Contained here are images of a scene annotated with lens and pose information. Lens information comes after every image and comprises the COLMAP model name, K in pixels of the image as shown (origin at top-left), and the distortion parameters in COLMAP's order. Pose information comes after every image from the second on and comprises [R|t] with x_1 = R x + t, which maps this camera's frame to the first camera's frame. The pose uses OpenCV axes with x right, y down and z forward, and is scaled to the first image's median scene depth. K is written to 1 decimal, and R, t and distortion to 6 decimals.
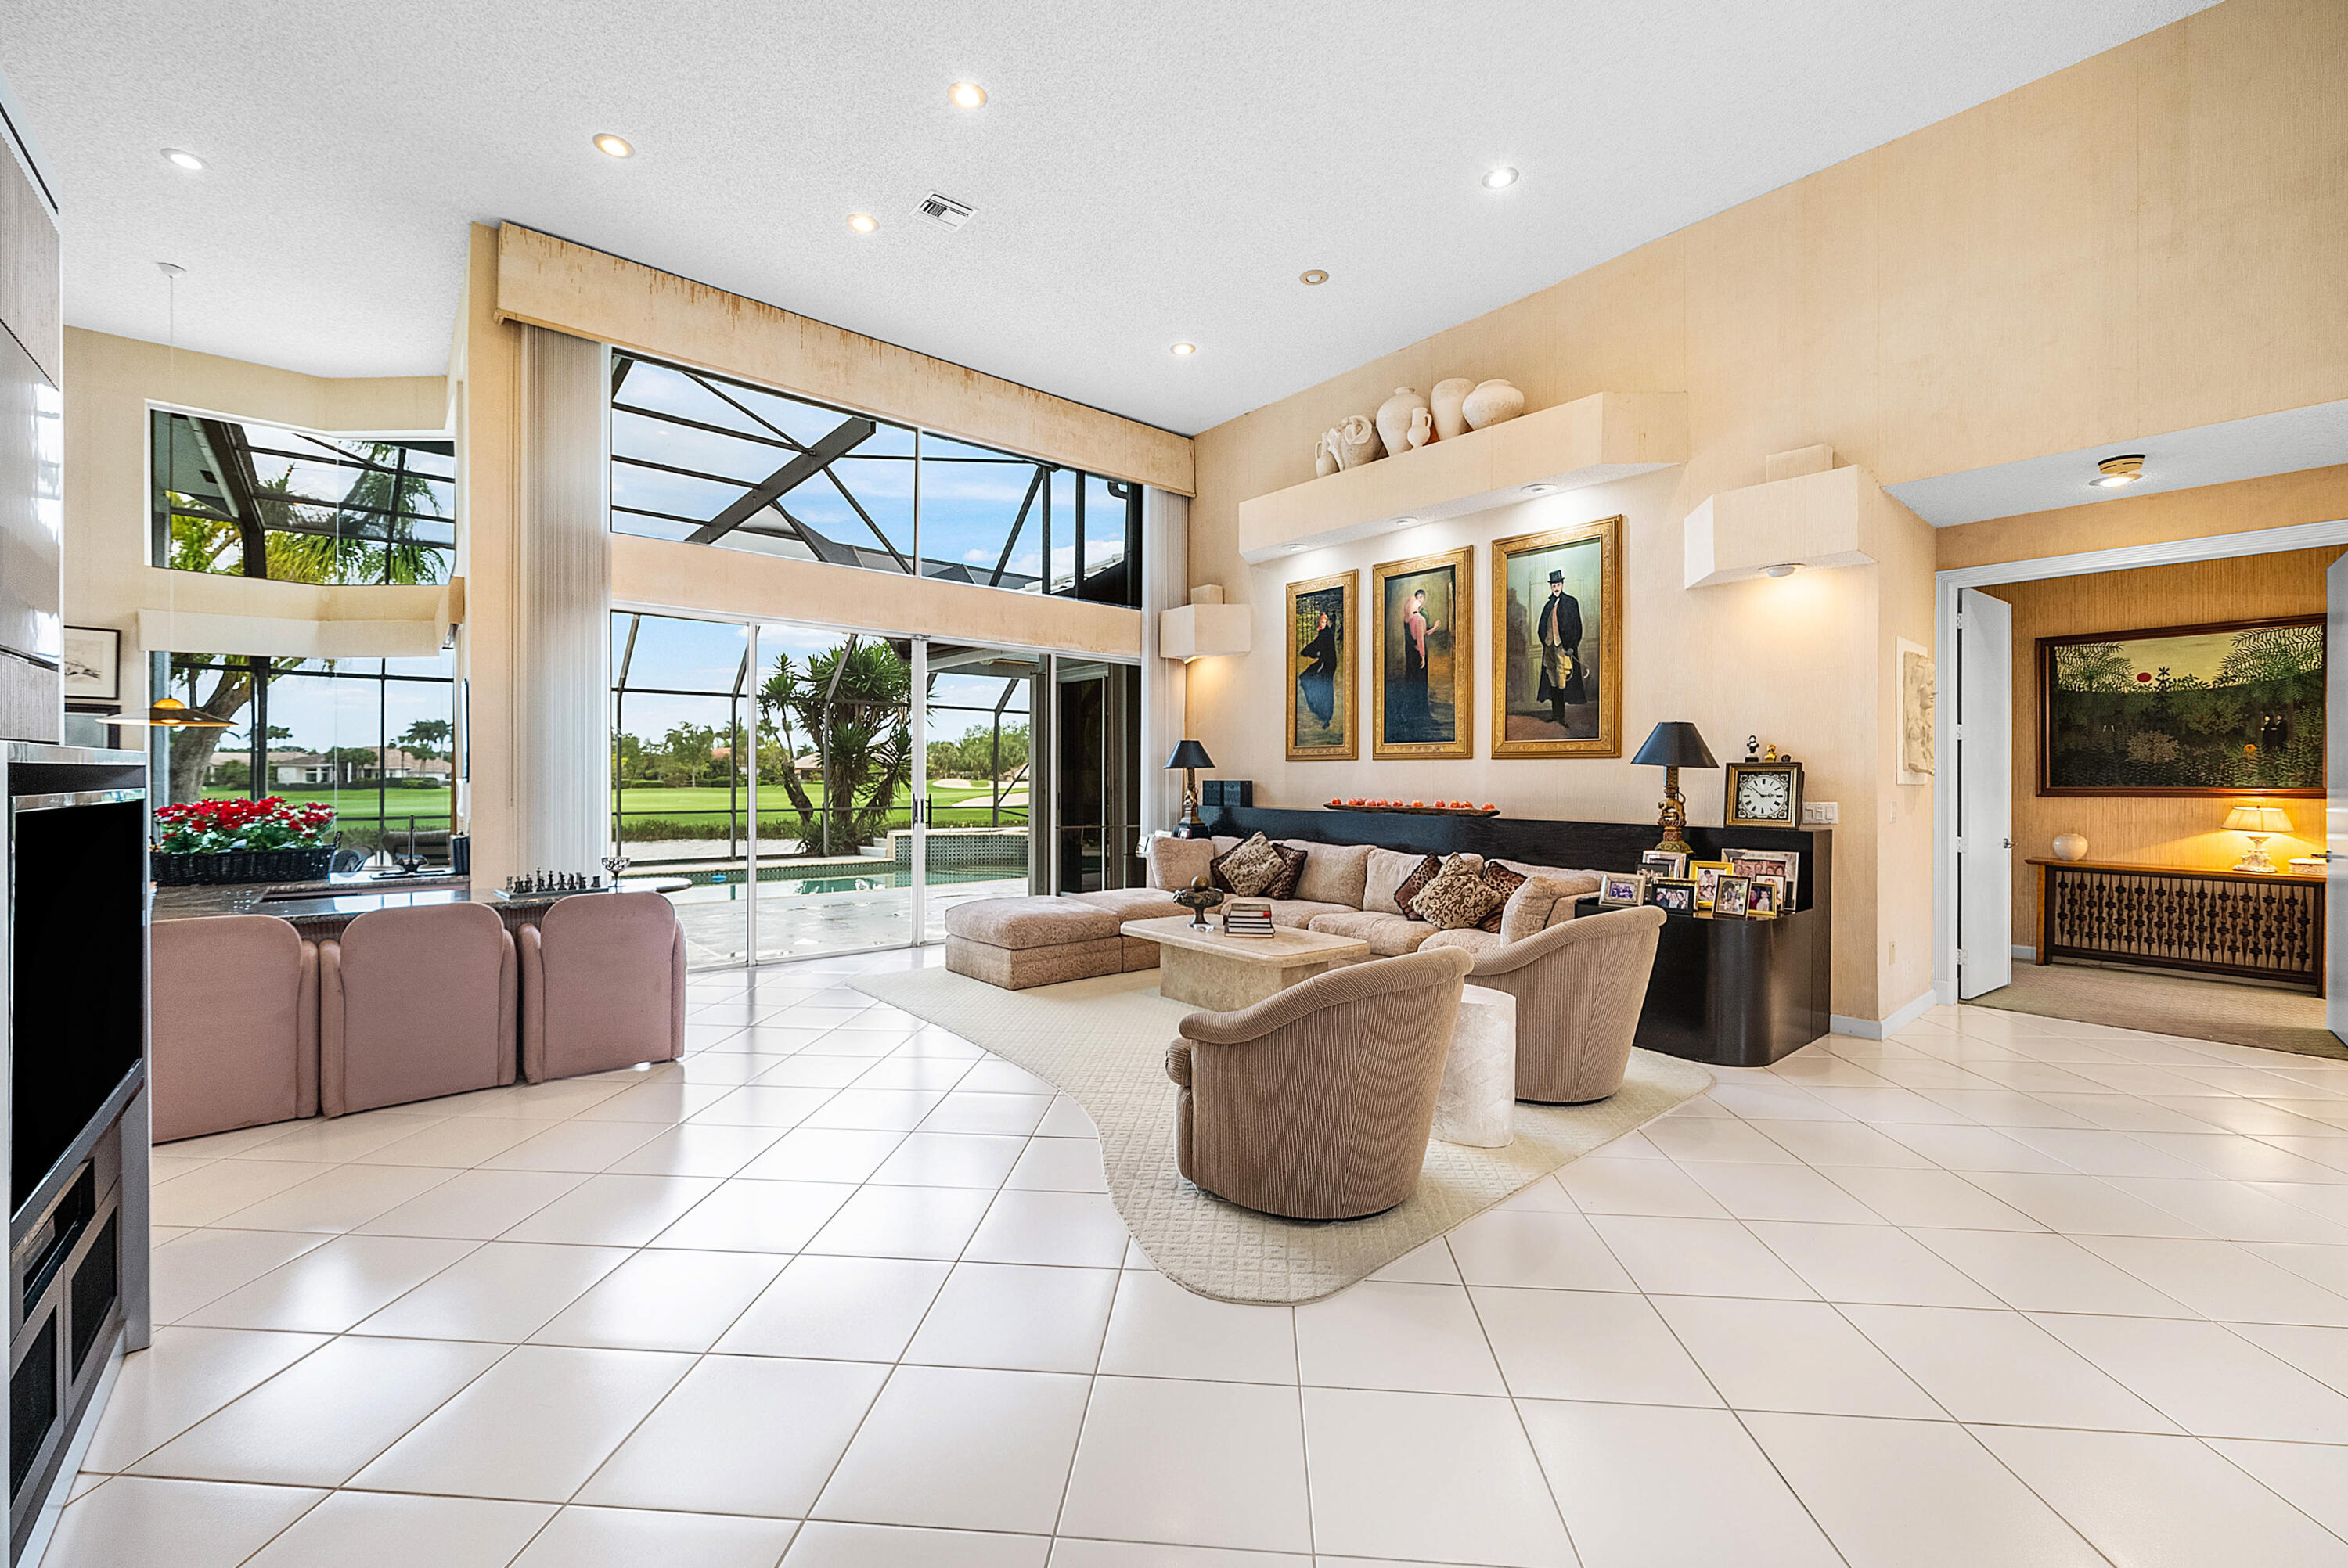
lens RADIAL K [[954.5, 0, 1166.1], [0, 954.5, 778.0], [0, 0, 1]] dist [-0.000675, -0.000597]
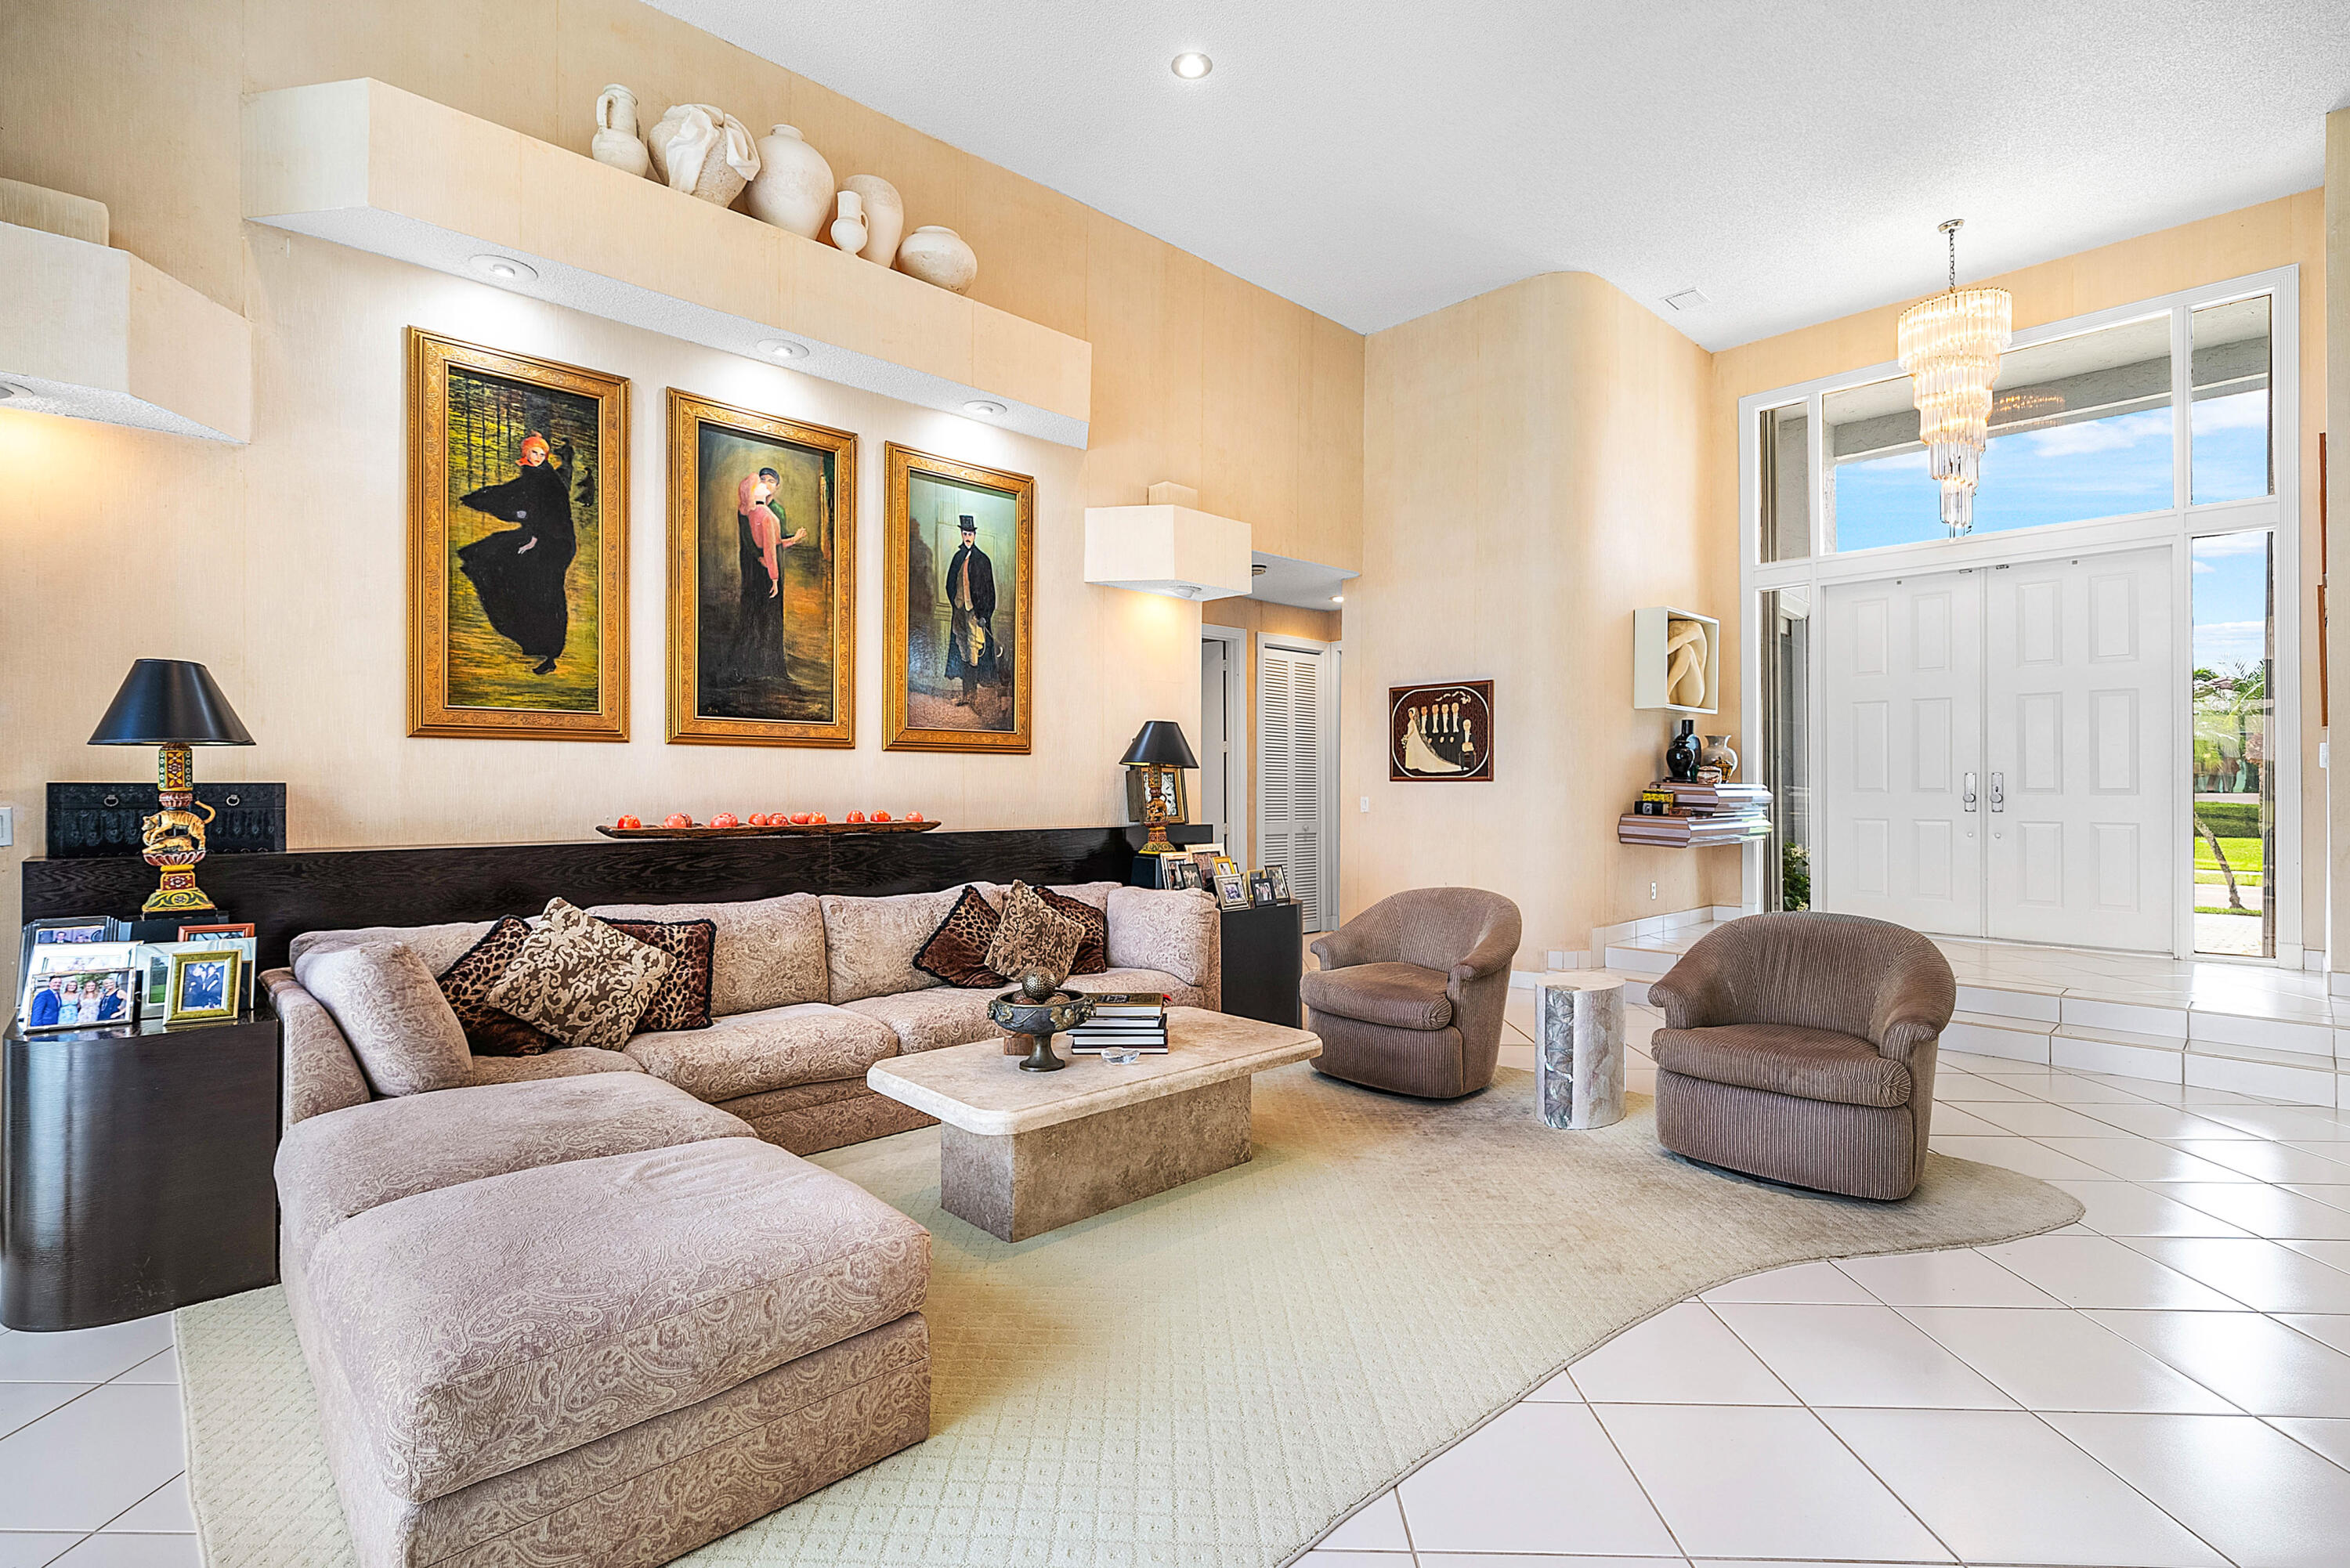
lens RADIAL K [[1090.7, 0, 1175.8], [0, 1090.7, 776.0], [0, 0, 1]] dist [0.002085, 0.000516]
pose [[-0.072240, 0.001360, 0.997386, -0.456678], [-0.002531, 0.999996, -0.001547, -0.000423], [-0.997384, -0.002636, -0.072236, 0.807310]]
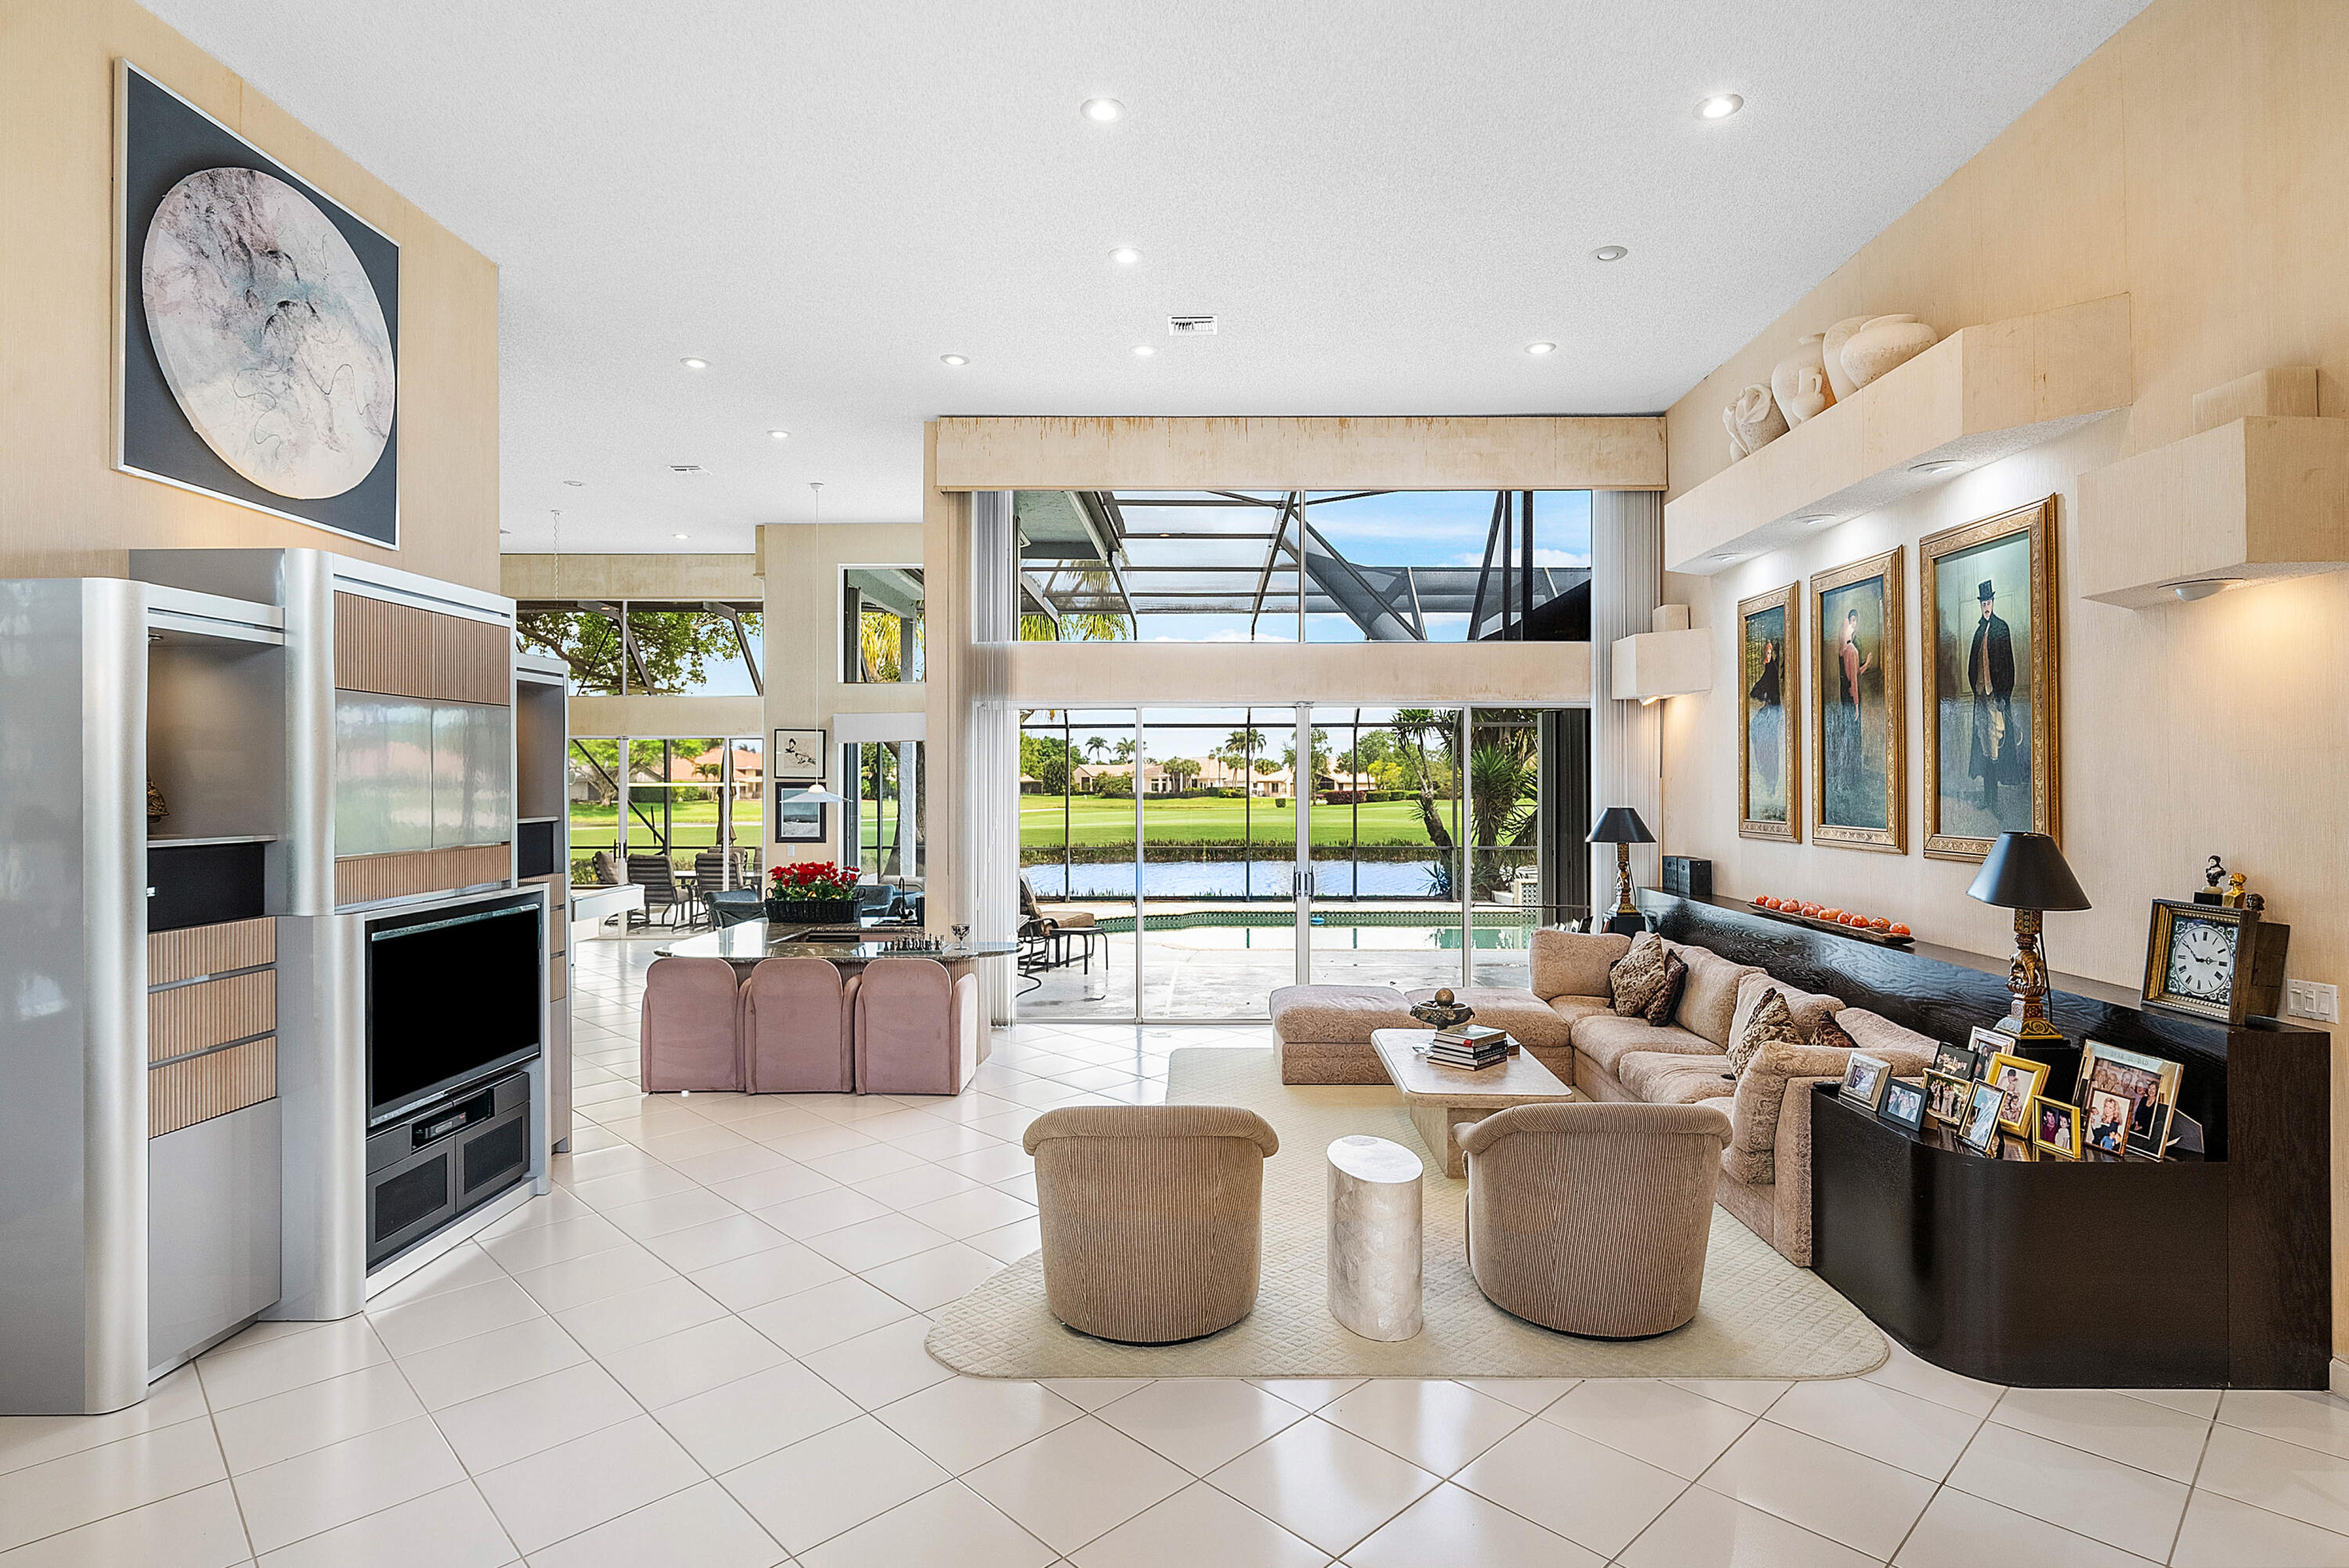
lens RADIAL K [[1189.0, 0, 1180.3], [0, 1189.0, 774.4], [0, 0, 1]] dist [-0.000234, -0.000330]
pose [[0.753732, -0.009723, -0.657110, 0.477601], [0.004708, 0.999945, -0.009396, -0.070840], [0.657165, 0.003989, 0.753736, 0.010576]]
